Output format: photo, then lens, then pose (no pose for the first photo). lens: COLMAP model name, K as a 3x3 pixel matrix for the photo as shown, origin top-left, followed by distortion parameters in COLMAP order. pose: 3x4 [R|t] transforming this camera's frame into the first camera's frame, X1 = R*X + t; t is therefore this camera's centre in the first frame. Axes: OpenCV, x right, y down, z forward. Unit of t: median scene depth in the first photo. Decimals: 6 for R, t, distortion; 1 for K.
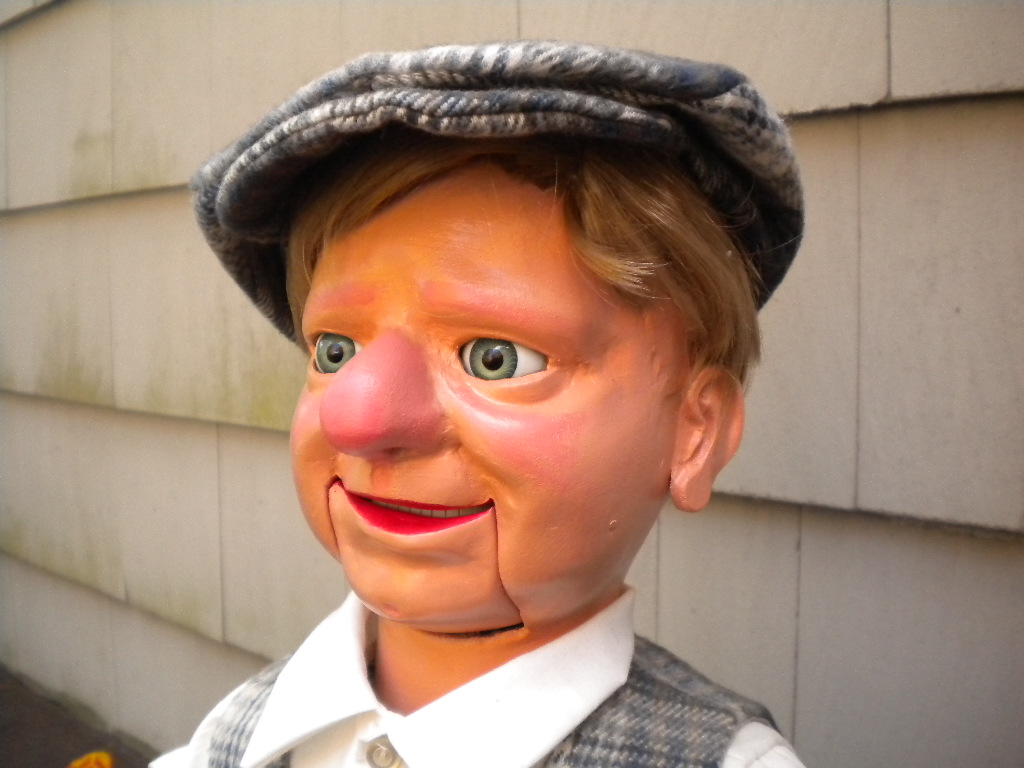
lens RADIAL K [[1085.5, 0, 512.0], [0, 1085.5, 384.0], [0, 0, 1]] dist [-0.148290, -0.002980]
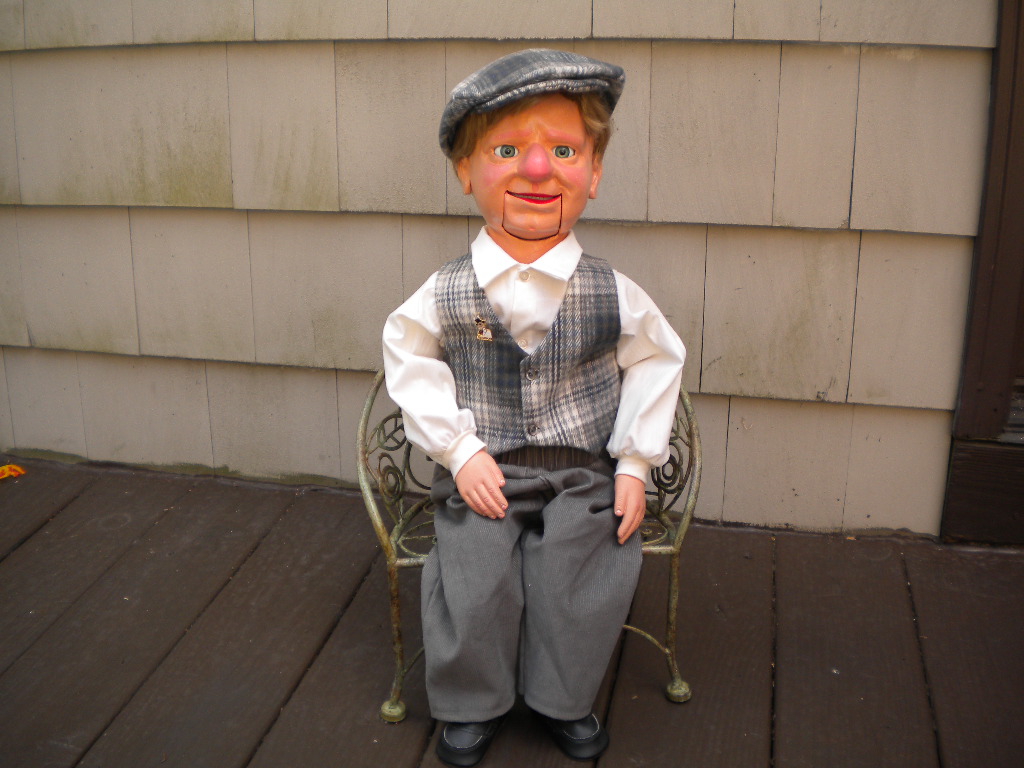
lens RADIAL K [[1085.5, 0, 512.0], [0, 1085.5, 384.0], [0, 0, 1]] dist [-0.148290, -0.002980]
pose [[0.876852, -0.123158, 0.464717, -1.393751], [0.034134, 0.980140, 0.195348, 0.018987], [-0.479546, -0.155428, 0.863642, -1.513300]]
